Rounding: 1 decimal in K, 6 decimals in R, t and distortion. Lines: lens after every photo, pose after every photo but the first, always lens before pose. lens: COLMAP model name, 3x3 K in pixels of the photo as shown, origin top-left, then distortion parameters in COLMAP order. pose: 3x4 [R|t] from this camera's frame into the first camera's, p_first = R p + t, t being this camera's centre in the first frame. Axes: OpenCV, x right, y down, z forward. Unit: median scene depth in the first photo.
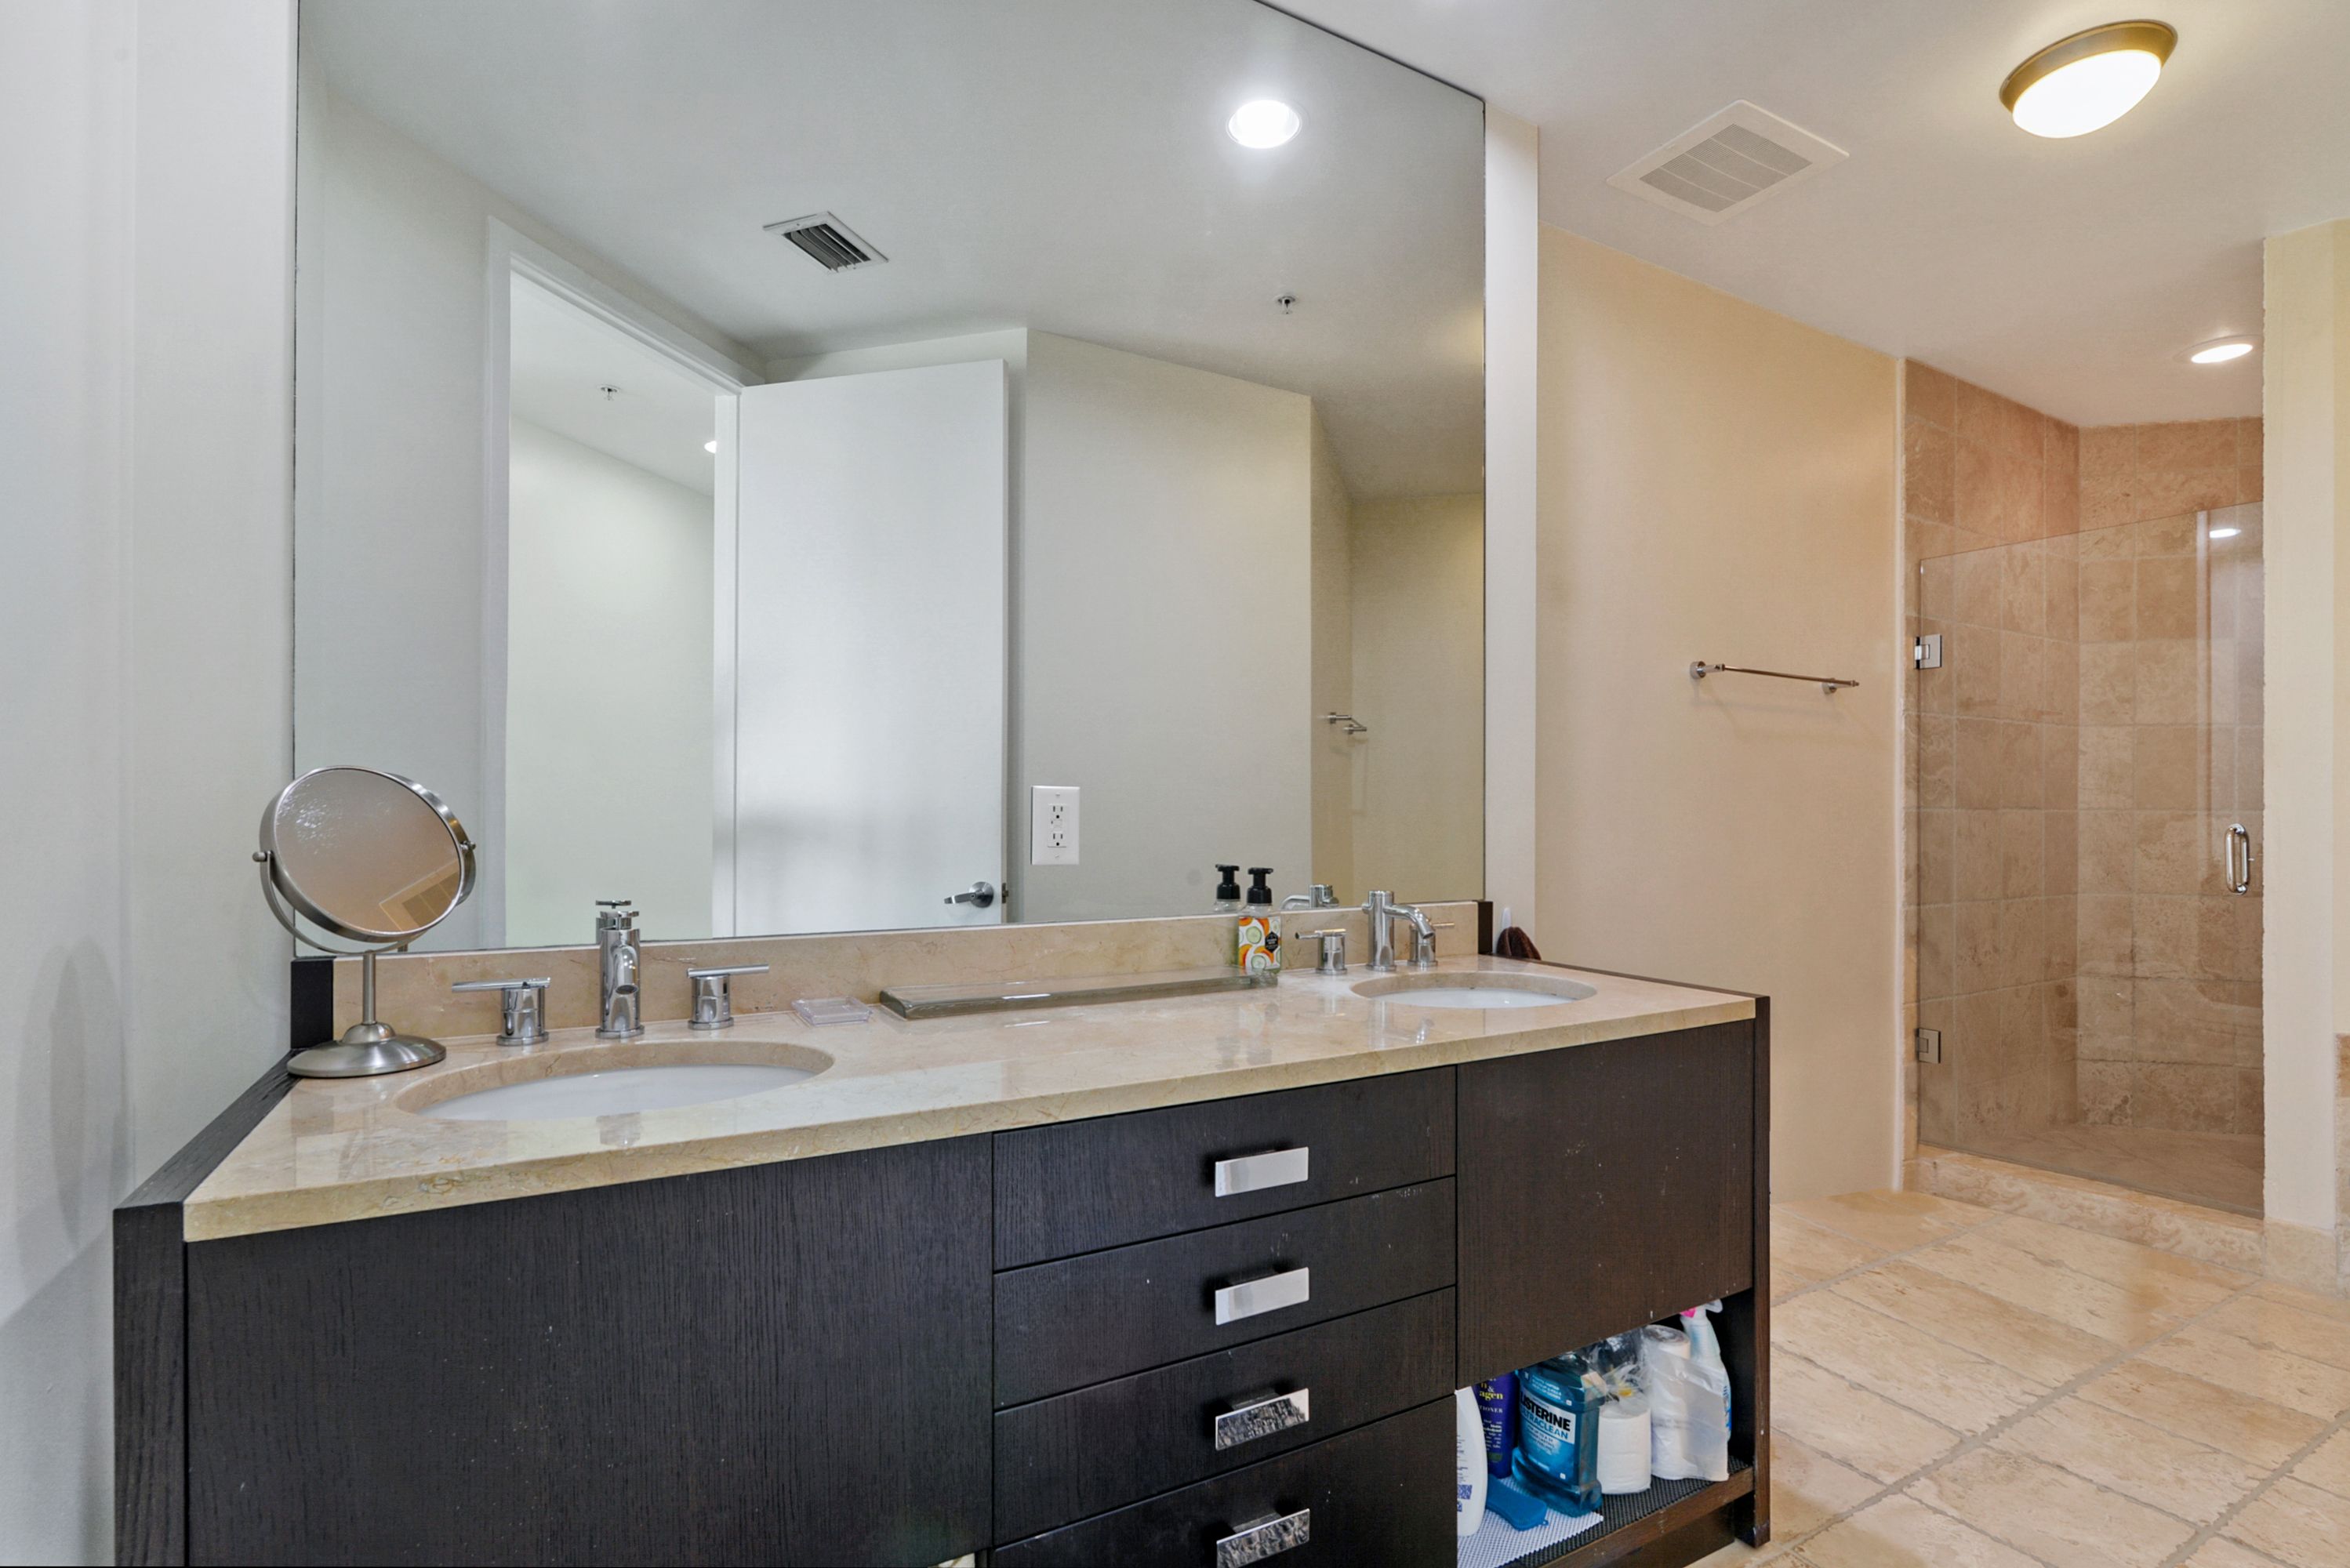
lens RADIAL K [[1085.8, 0, 1165.6], [0, 1085.8, 800.7], [0, 0, 1]] dist [-0.019658, 0.001358]
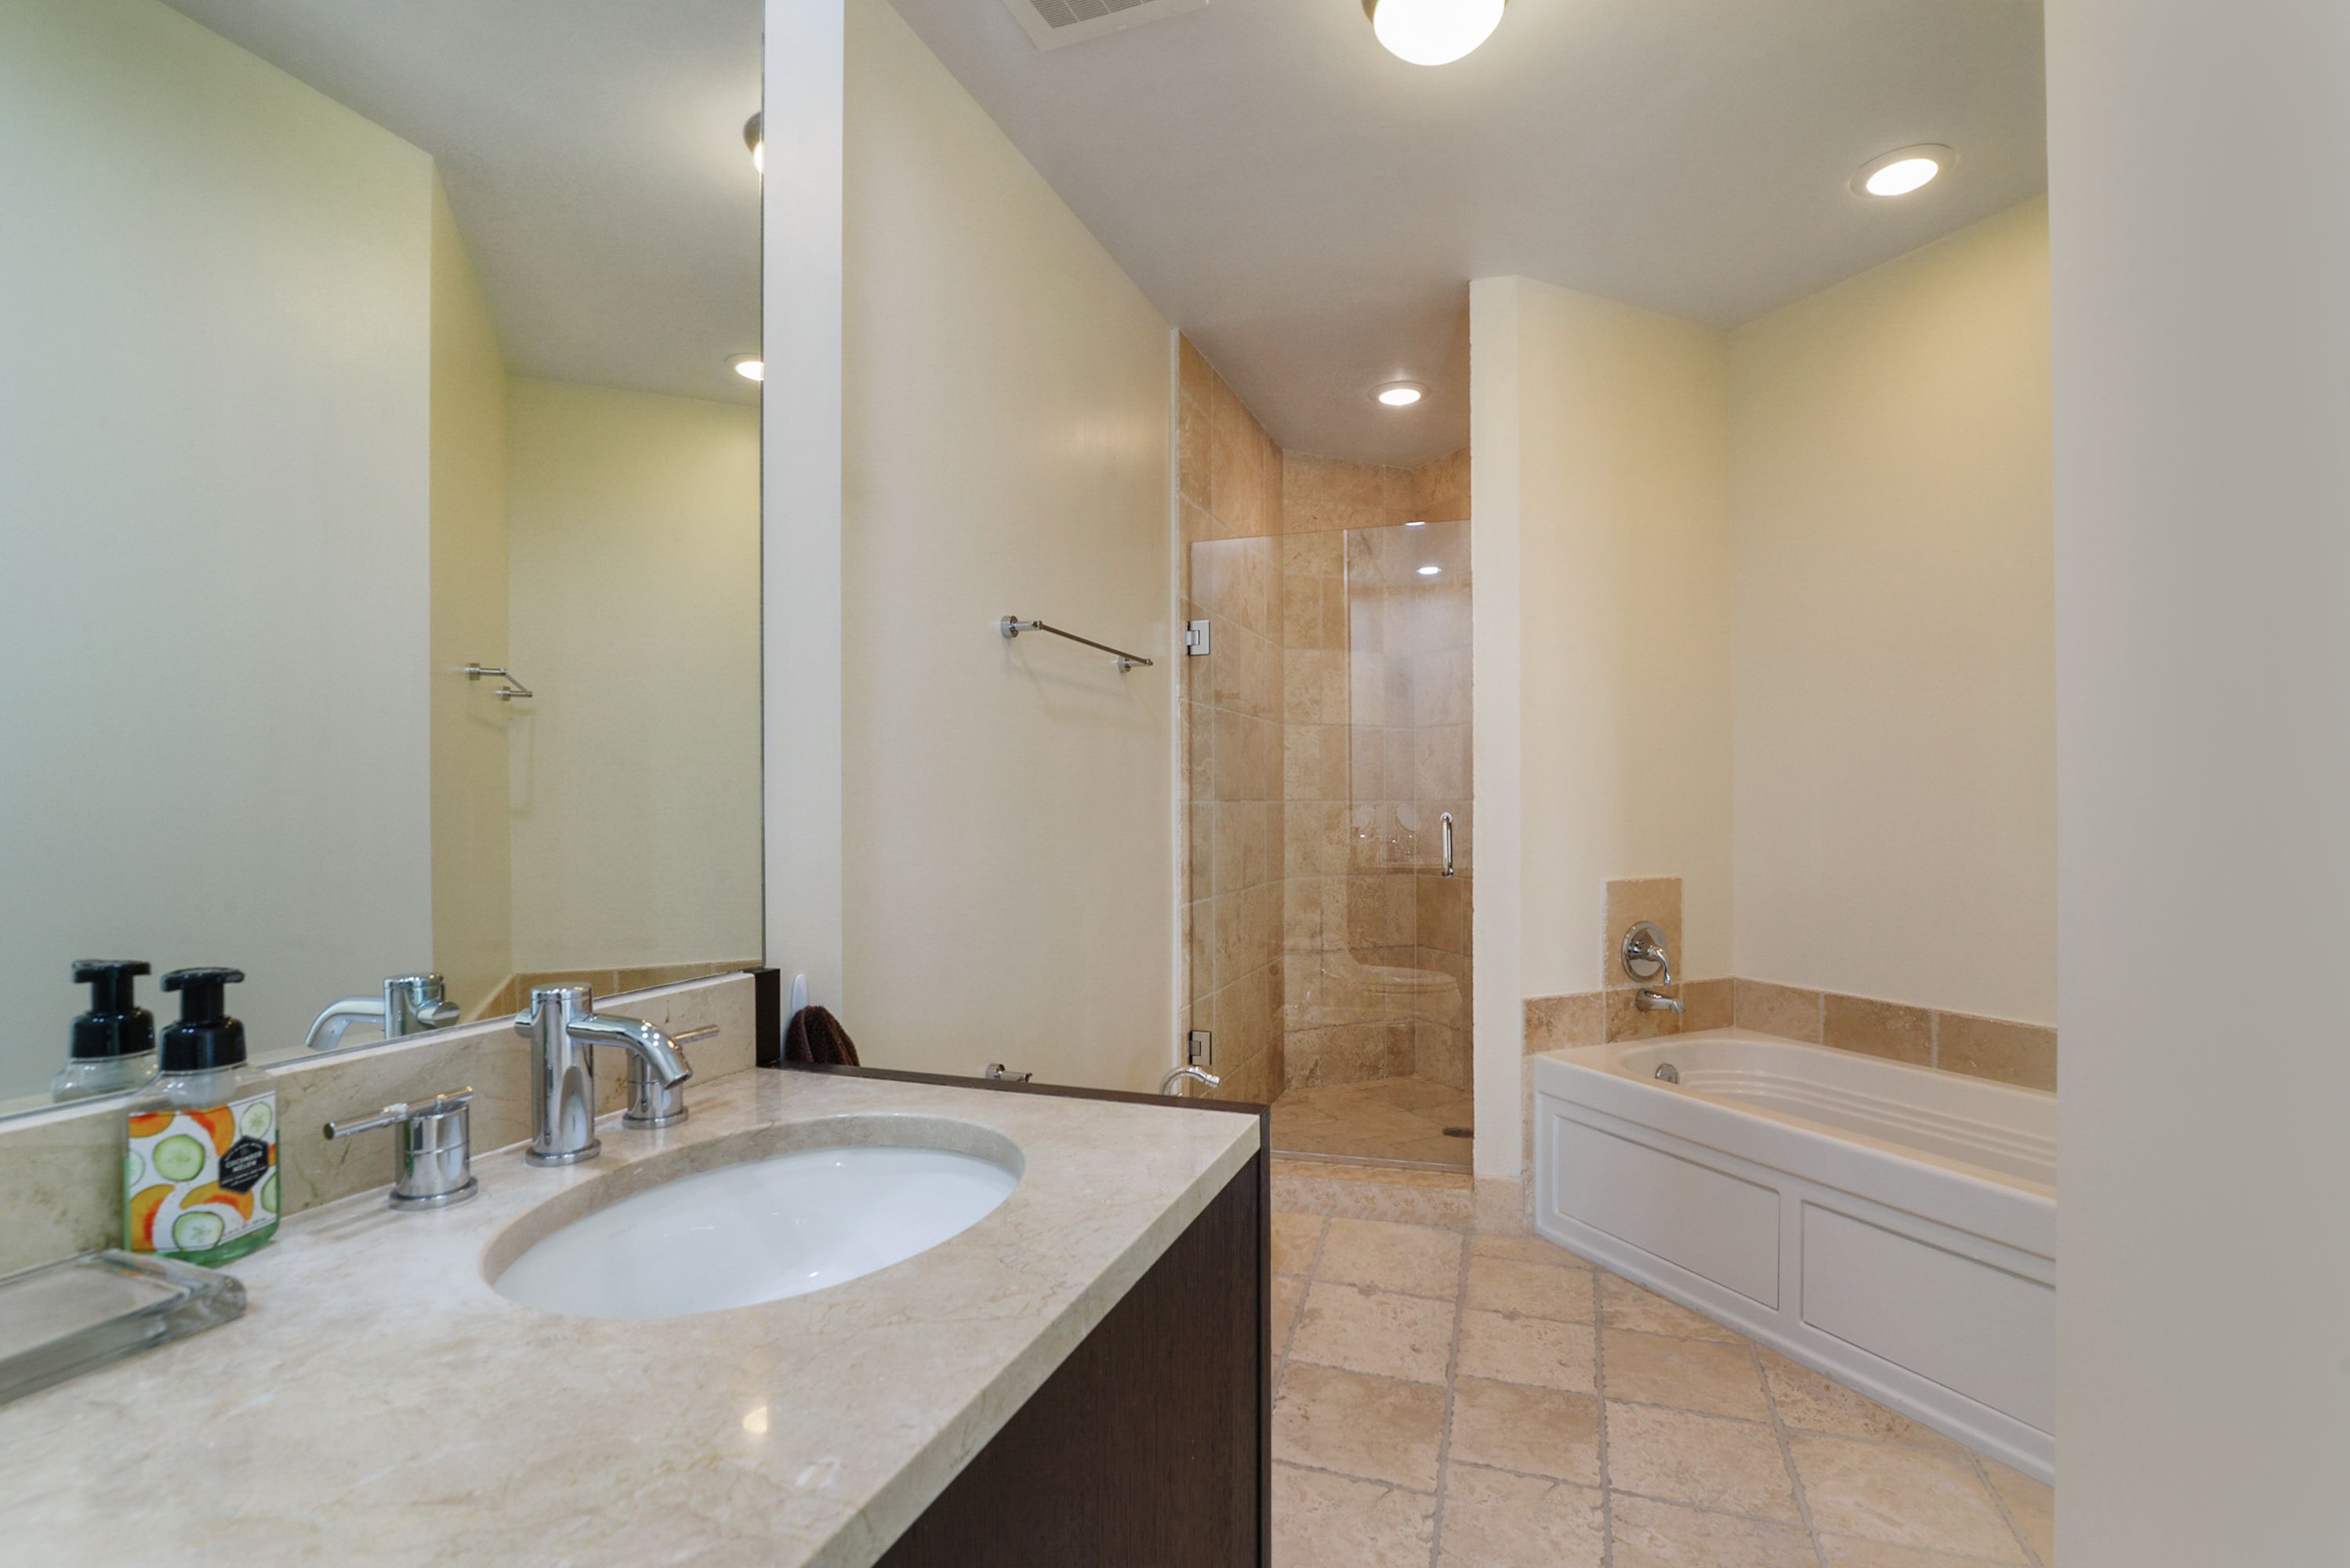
lens RADIAL K [[1090.6, 0, 1175.0], [0, 1090.6, 784.0], [0, 0, 1]] dist [-0.000651, -0.015326]
pose [[0.754213, 0.004347, 0.656616, 0.055243], [0.002126, 0.999957, -0.009062, 0.001297], [-0.656627, 0.008231, 0.754171, 0.291921]]
